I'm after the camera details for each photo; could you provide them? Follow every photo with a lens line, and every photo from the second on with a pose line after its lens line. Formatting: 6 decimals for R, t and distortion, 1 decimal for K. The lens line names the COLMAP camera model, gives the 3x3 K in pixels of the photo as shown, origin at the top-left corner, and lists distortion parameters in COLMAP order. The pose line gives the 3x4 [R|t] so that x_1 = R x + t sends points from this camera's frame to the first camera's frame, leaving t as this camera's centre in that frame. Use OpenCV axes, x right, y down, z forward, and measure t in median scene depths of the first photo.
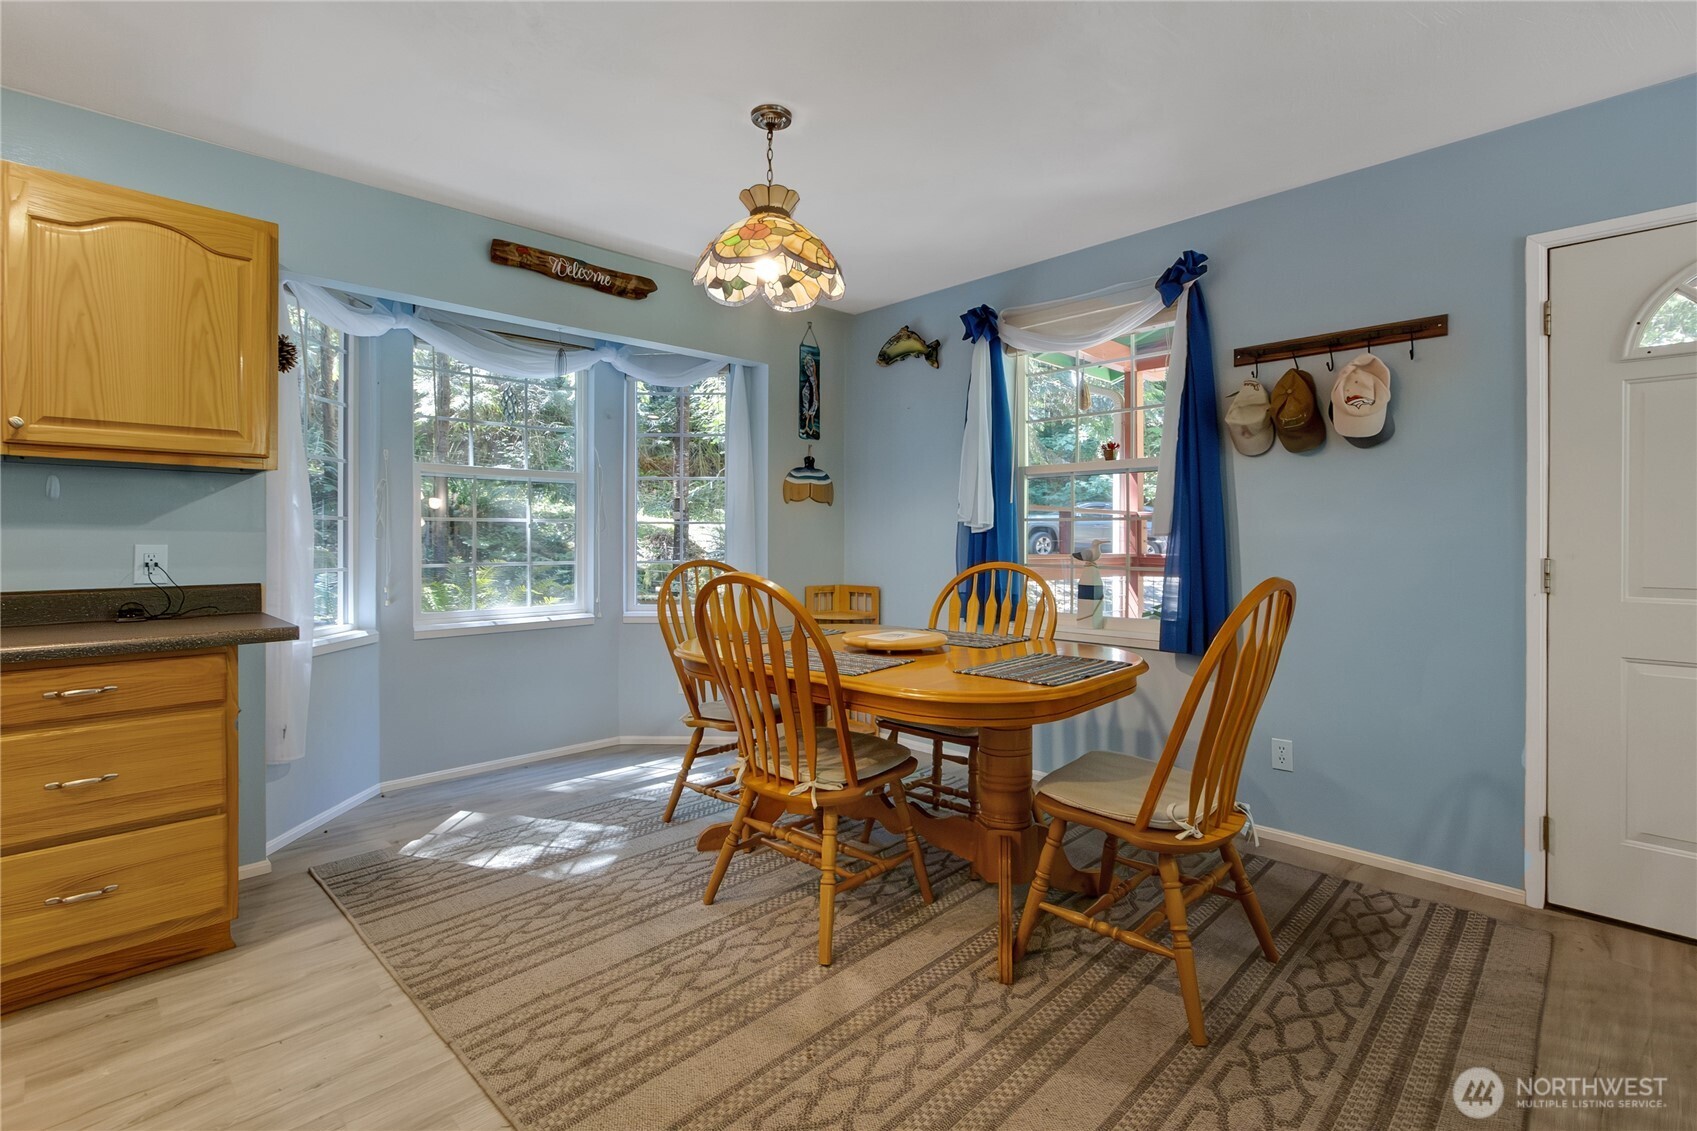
lens RADIAL K [[794.4, 0, 849.0], [0, 794.4, 554.0], [0, 0, 1]] dist [-0.003486, -0.000091]
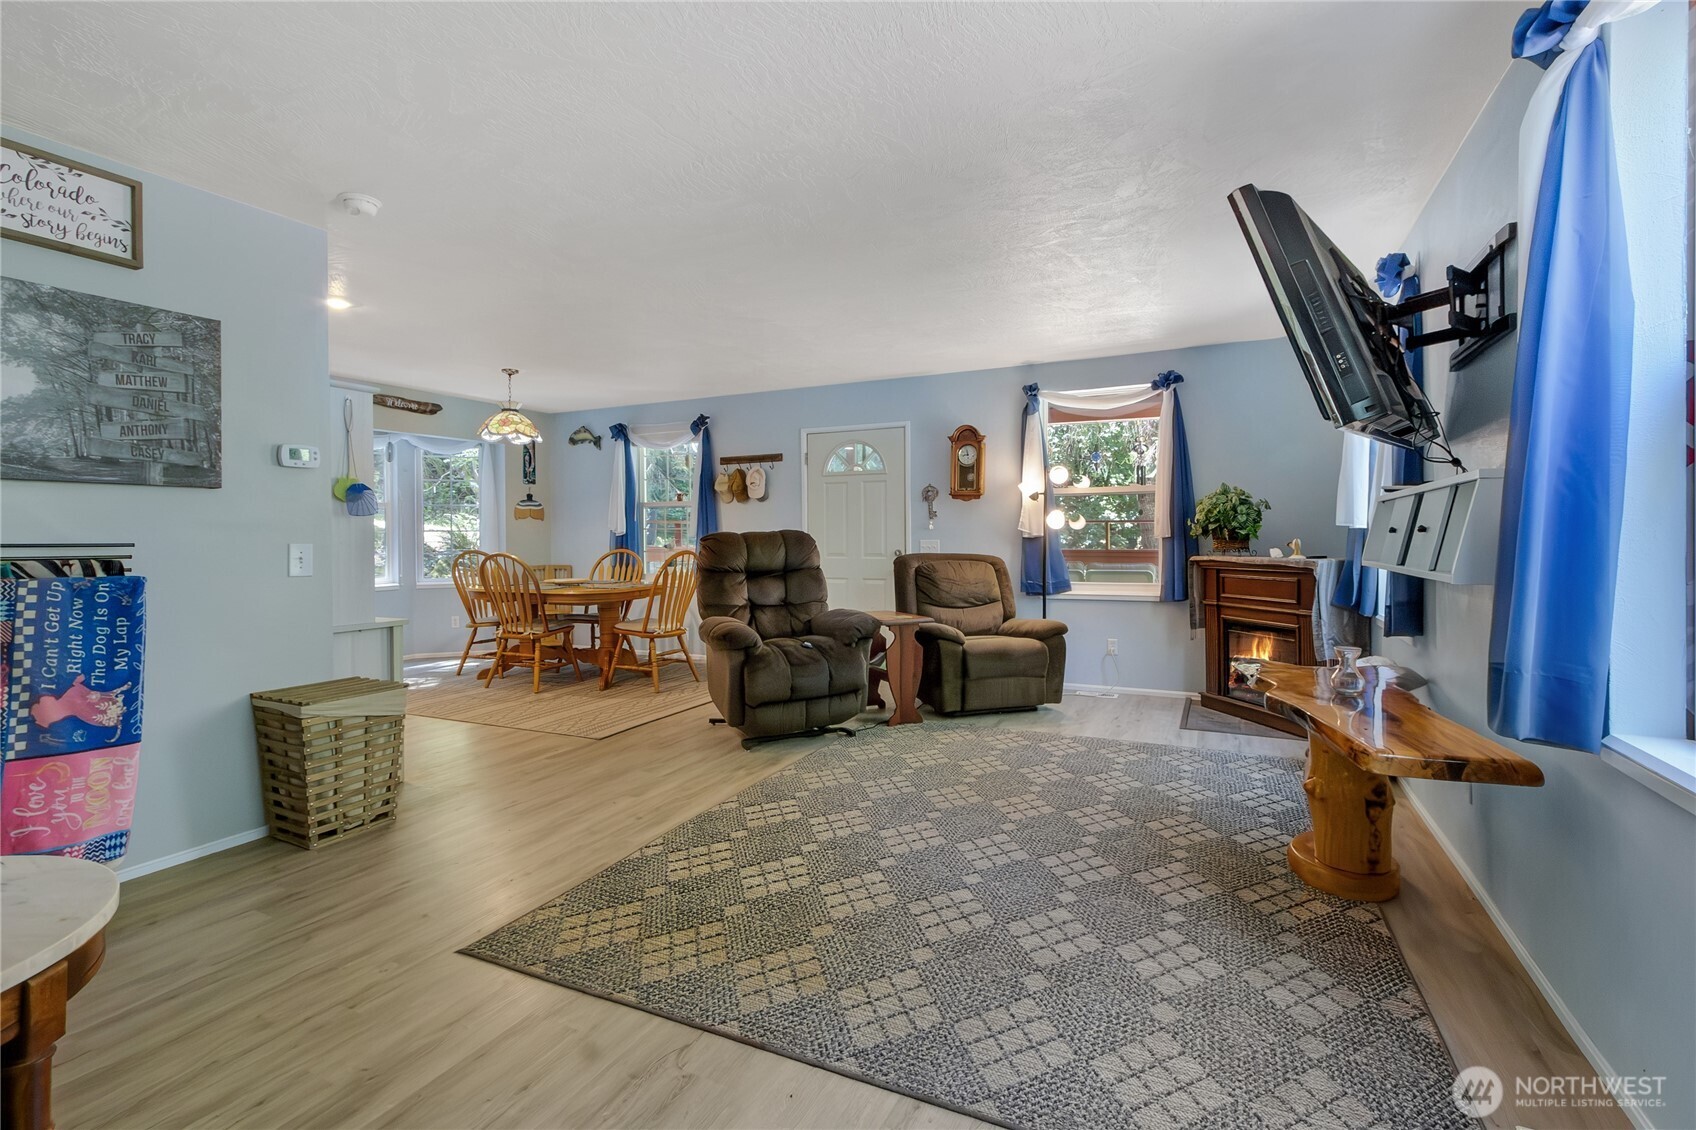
lens RADIAL K [[793.9, 0, 836.9], [0, 793.9, 548.1], [0, 0, 1]] dist [-0.003486, -0.000091]
pose [[0.951540, -0.013669, 0.307222, 0.076316], [0.015414, 0.999876, -0.003253, 0.023284], [-0.307140, 0.007831, 0.951632, -1.206582]]
